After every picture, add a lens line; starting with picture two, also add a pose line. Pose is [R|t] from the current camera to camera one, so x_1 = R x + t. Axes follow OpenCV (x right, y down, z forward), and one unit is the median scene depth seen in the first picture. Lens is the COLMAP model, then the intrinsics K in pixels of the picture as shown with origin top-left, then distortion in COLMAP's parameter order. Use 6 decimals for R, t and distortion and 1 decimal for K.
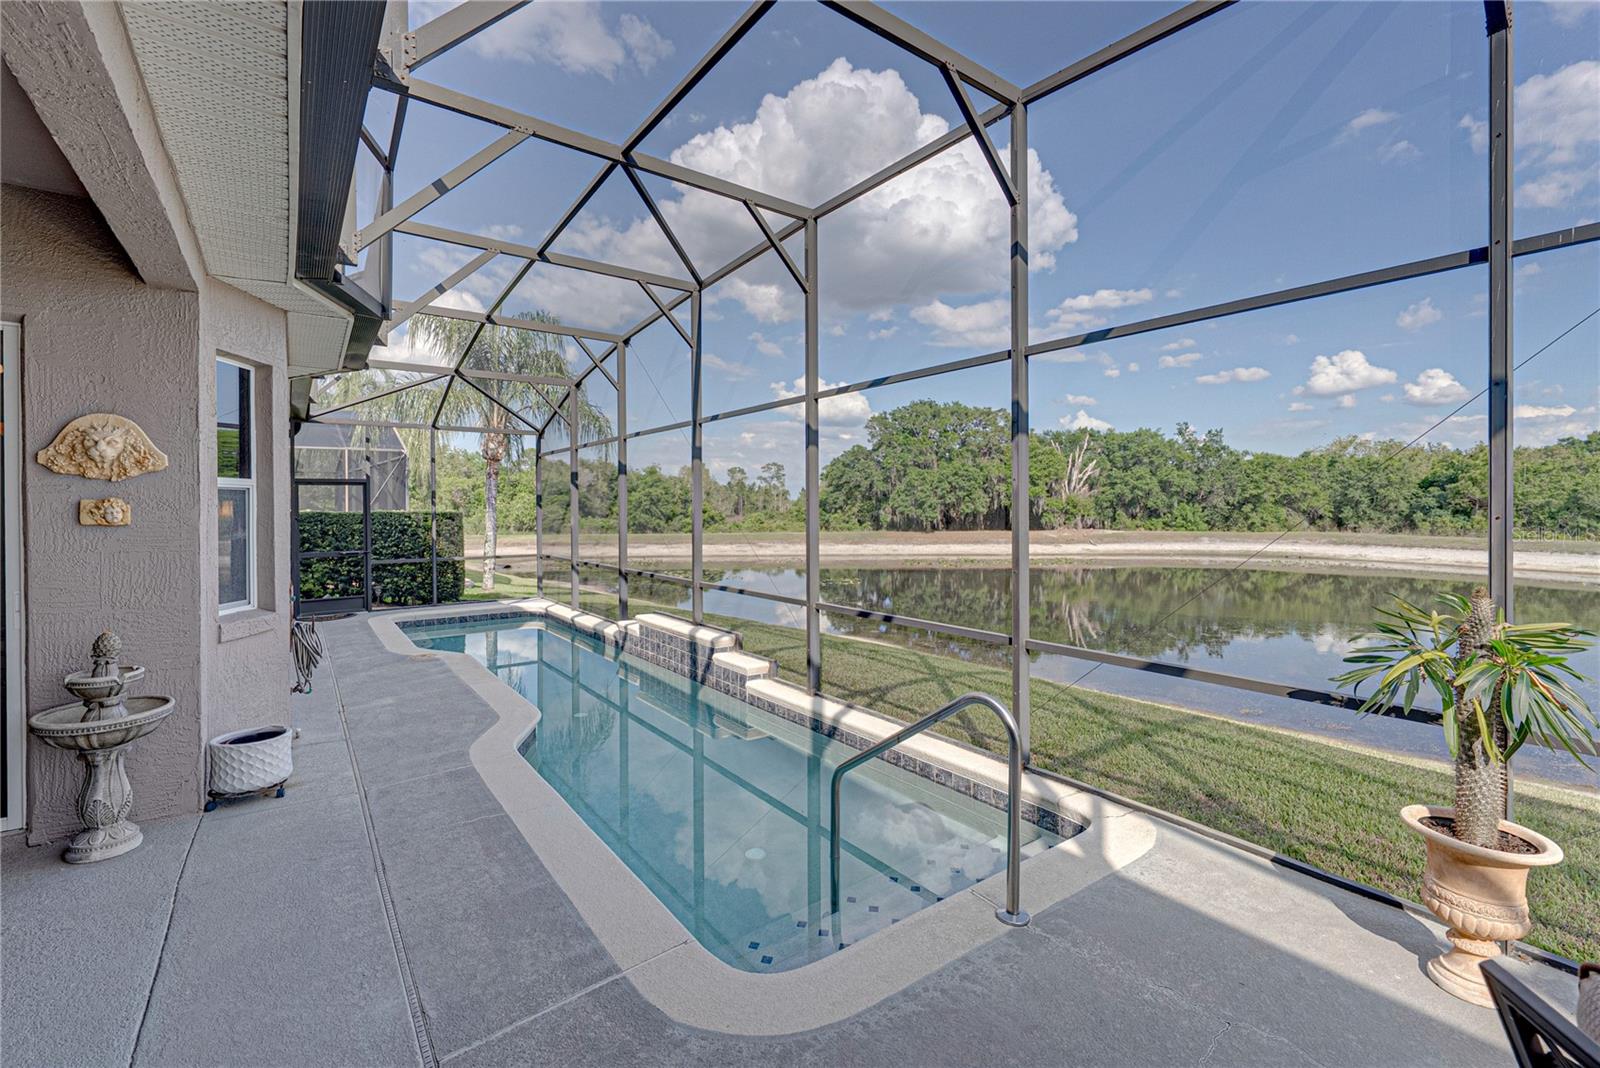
lens RADIAL K [[692.5, 0, 797.0], [0, 692.5, 507.9], [0, 0, 1]] dist [-0.003458, 0.002398]
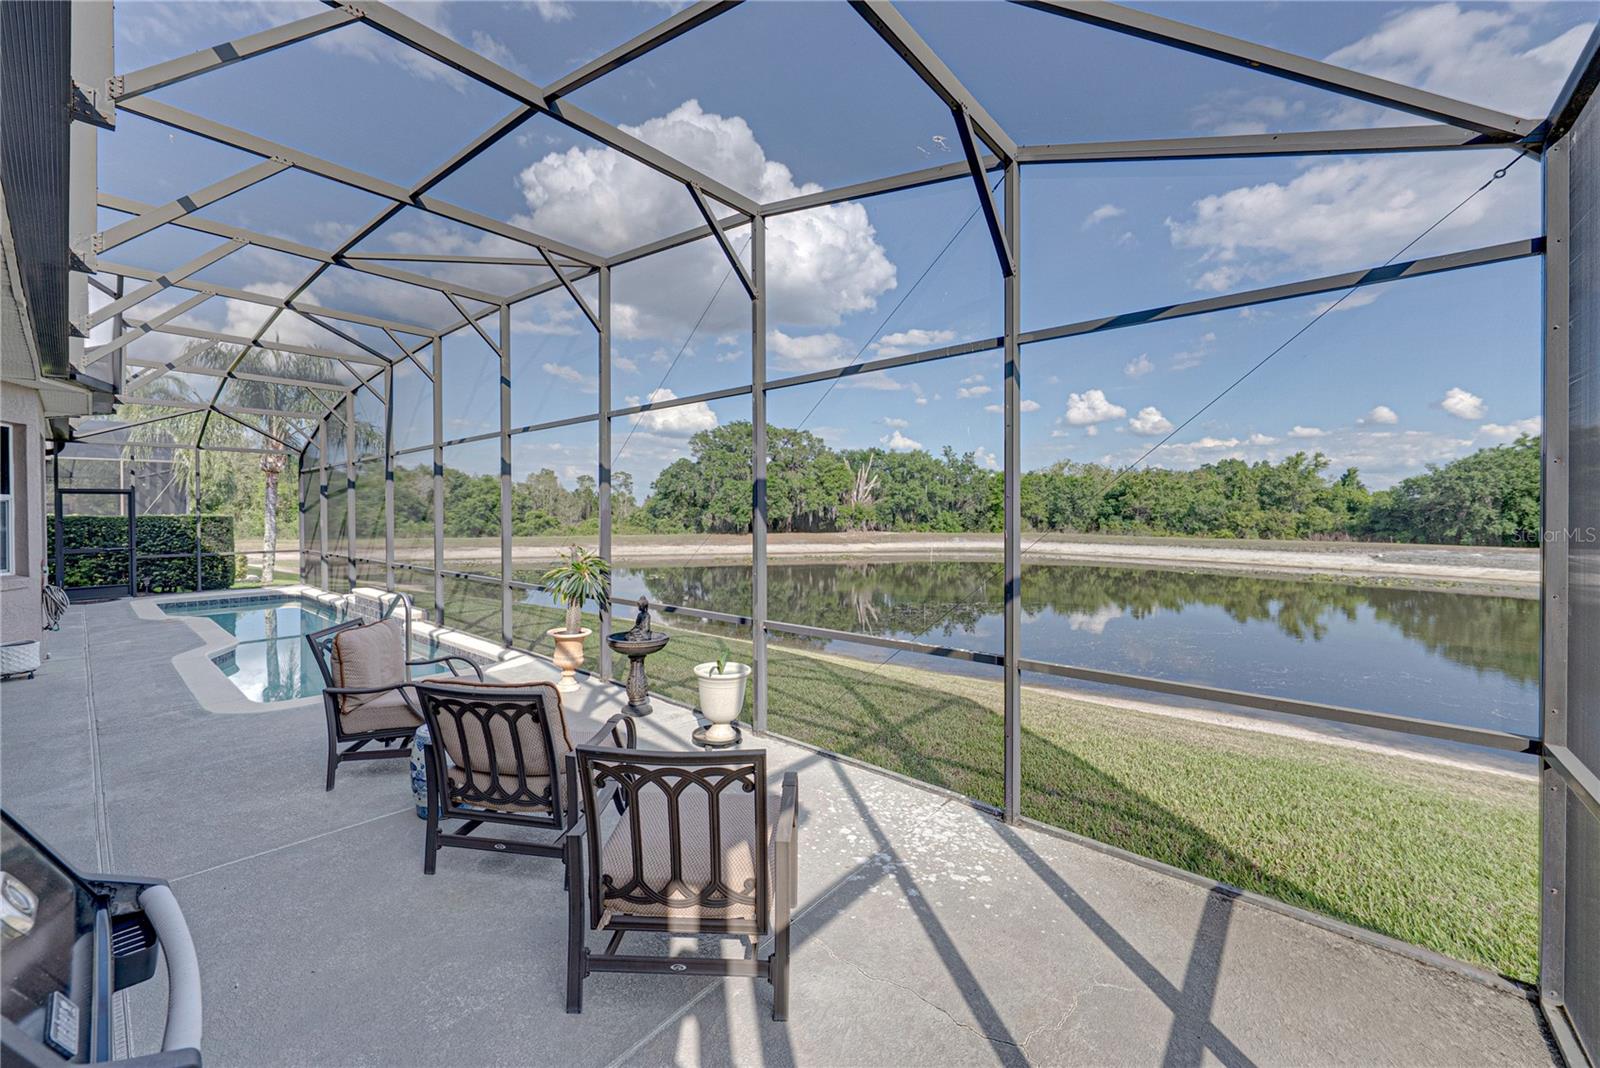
lens RADIAL K [[630.3, 0, 792.1], [0, 630.3, 512.1], [0, 0, 1]] dist [0.004094, -0.001150]
pose [[0.976296, 0.002616, 0.216422, 0.239224], [-0.002066, 0.999994, -0.002769, 0.000378], [-0.216428, 0.002256, 0.976296, -0.298131]]
